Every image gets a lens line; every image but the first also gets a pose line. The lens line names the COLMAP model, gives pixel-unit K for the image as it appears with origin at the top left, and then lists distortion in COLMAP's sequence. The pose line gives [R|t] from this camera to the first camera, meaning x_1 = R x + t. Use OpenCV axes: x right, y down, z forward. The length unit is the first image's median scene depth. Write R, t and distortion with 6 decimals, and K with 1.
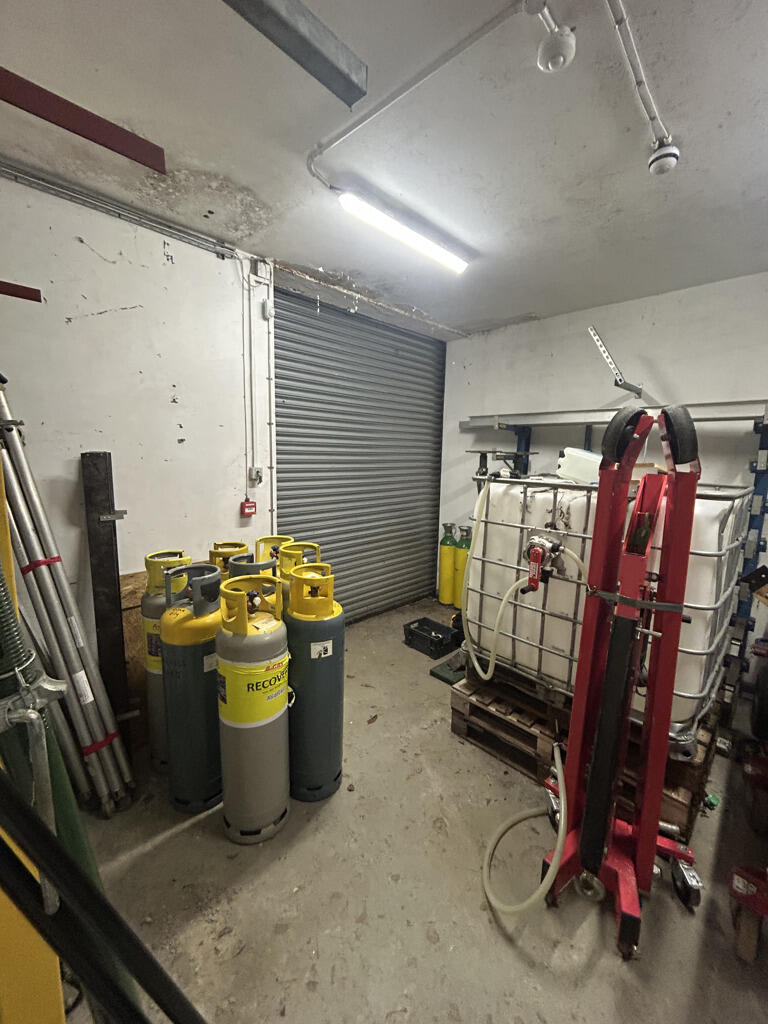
lens RADIAL K [[414.7, 0, 385.9], [0, 414.7, 514.3], [0, 0, 1]] dist [-0.003413, 0.000049]
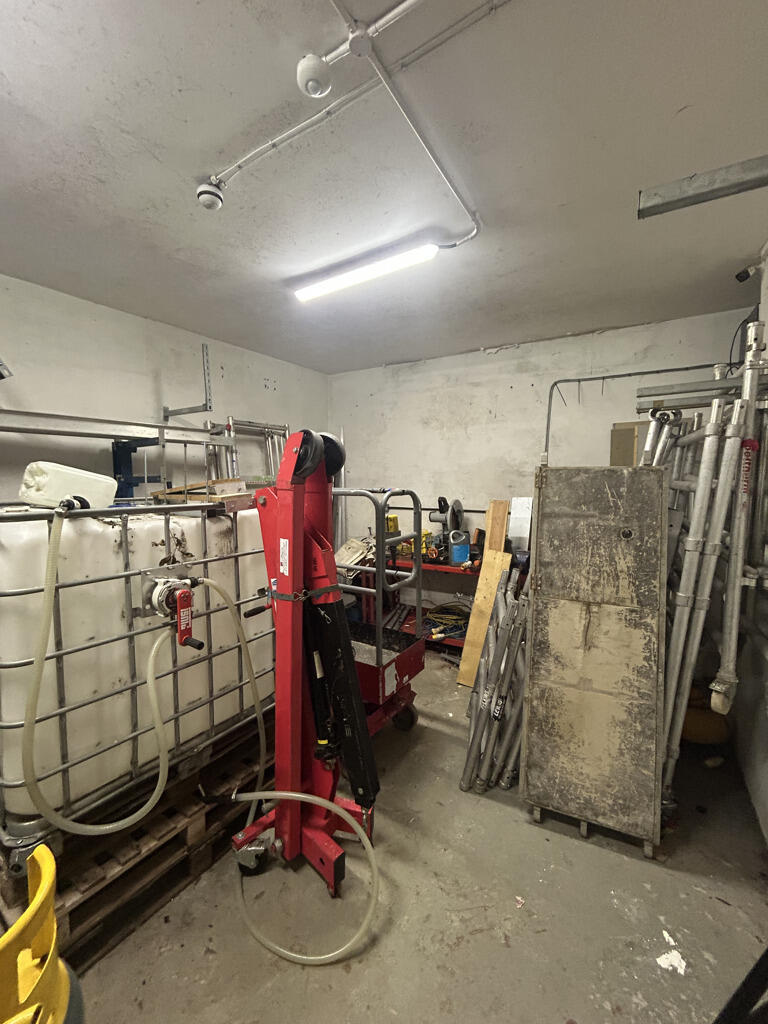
lens RADIAL K [[414.7, 0, 385.8], [0, 414.7, 511.4], [0, 0, 1]] dist [-0.003413, 0.000049]
pose [[-0.196046, -0.096777, 0.975807, -0.431190], [0.136497, 0.982737, 0.124888, -0.102517], [-0.971048, 0.157679, -0.179452, 0.702320]]
